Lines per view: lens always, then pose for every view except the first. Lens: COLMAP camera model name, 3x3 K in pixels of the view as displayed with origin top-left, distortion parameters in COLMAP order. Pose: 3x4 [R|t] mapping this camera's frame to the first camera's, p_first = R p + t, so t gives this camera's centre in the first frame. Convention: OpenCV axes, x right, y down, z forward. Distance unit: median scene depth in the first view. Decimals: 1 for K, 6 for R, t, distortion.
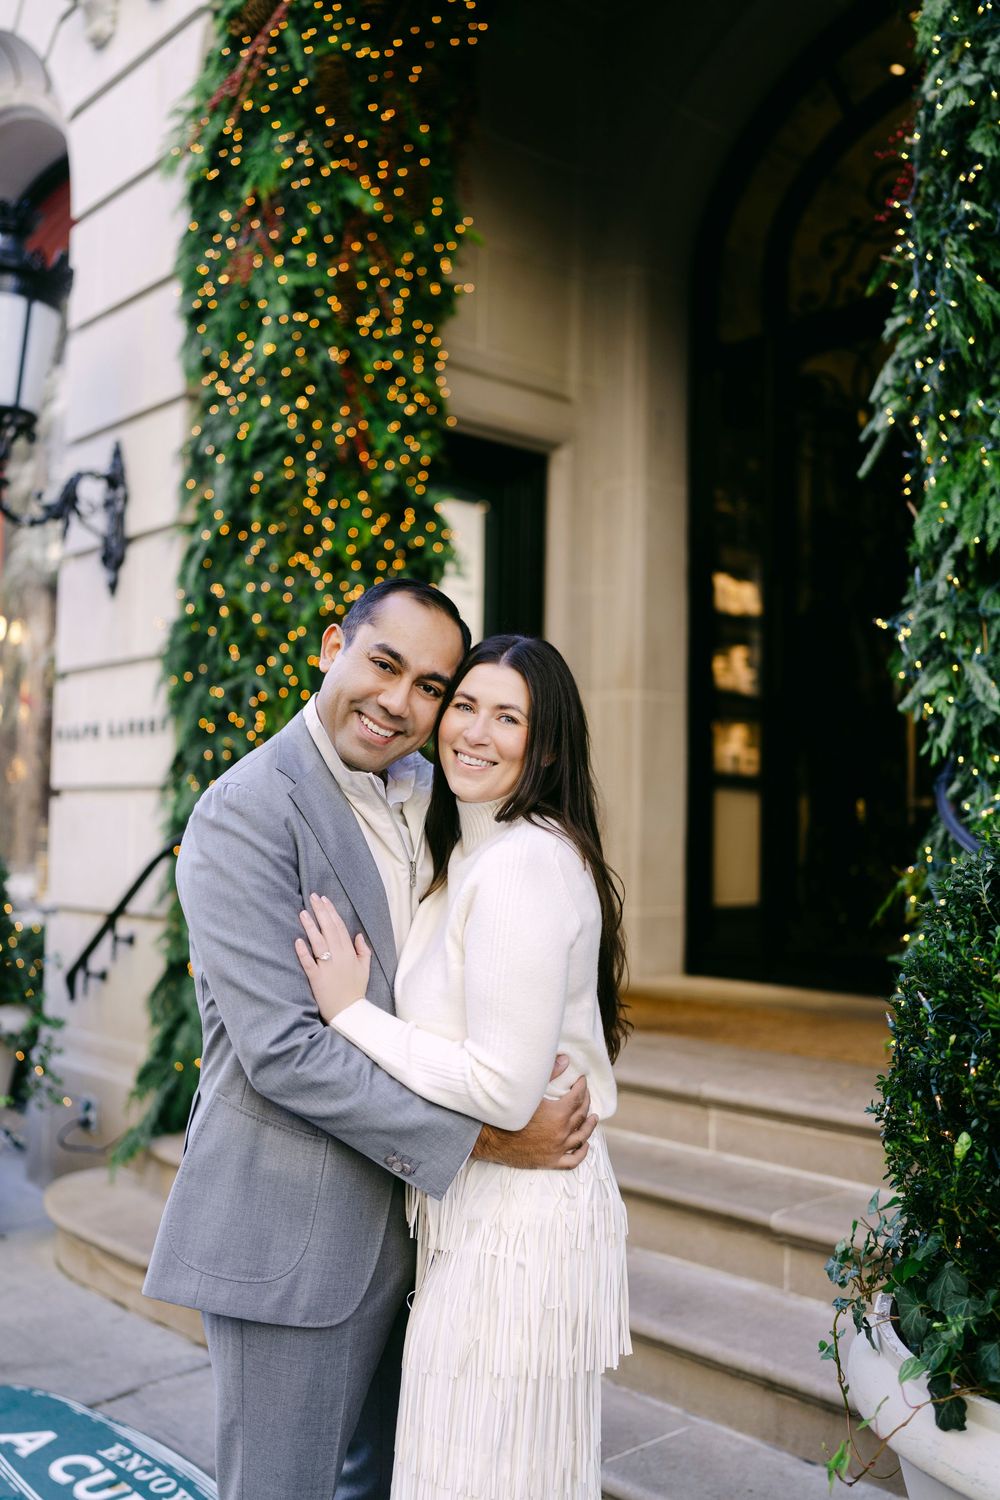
lens RADIAL K [[1431.2, 0, 501.5], [0, 1431.2, 762.2], [0, 0, 1]] dist [-0.004627, 0.018138]
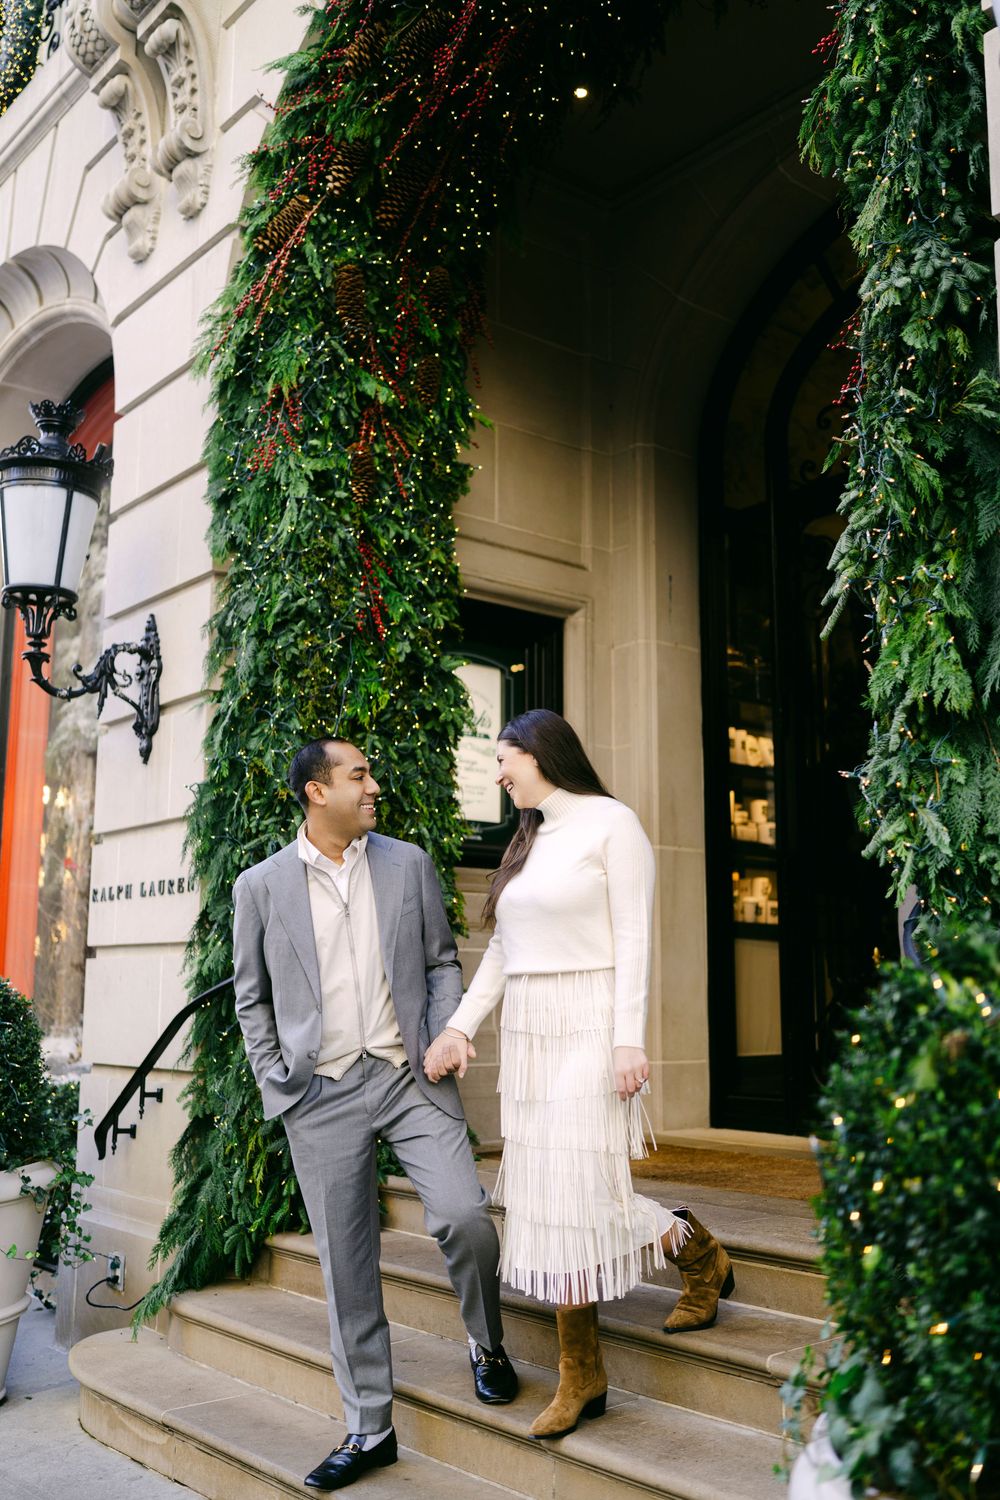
lens RADIAL K [[1440.6, 0, 501.9], [0, 1440.6, 762.8], [0, 0, 1]] dist [-0.003849, 0.018570]
pose [[0.999096, -0.020121, -0.037441, 0.031761], [0.015937, 0.993926, -0.108890, 0.004153], [0.039404, 0.108195, 0.993348, -0.042601]]
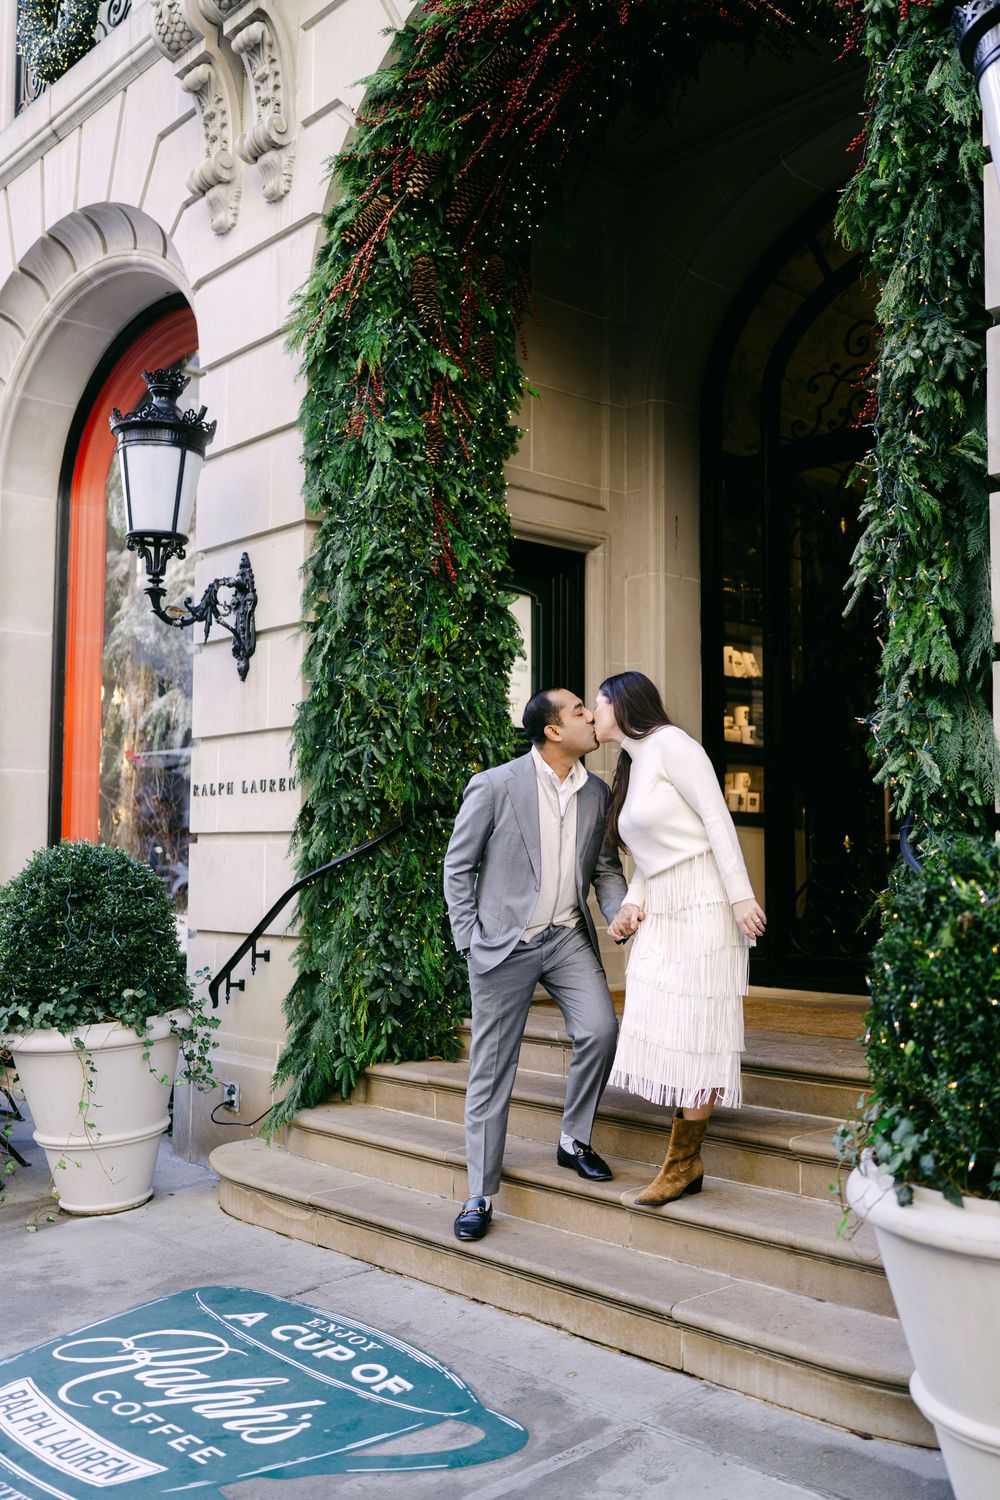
lens RADIAL K [[1425.5, 0, 496.4], [0, 1425.5, 770.1], [0, 0, 1]] dist [-0.004036, 0.021395]
pose [[0.999890, -0.013452, 0.006172, -0.067286], [0.013529, 0.999829, -0.012644, -0.020774], [-0.006001, 0.012726, 0.999901, -0.263125]]
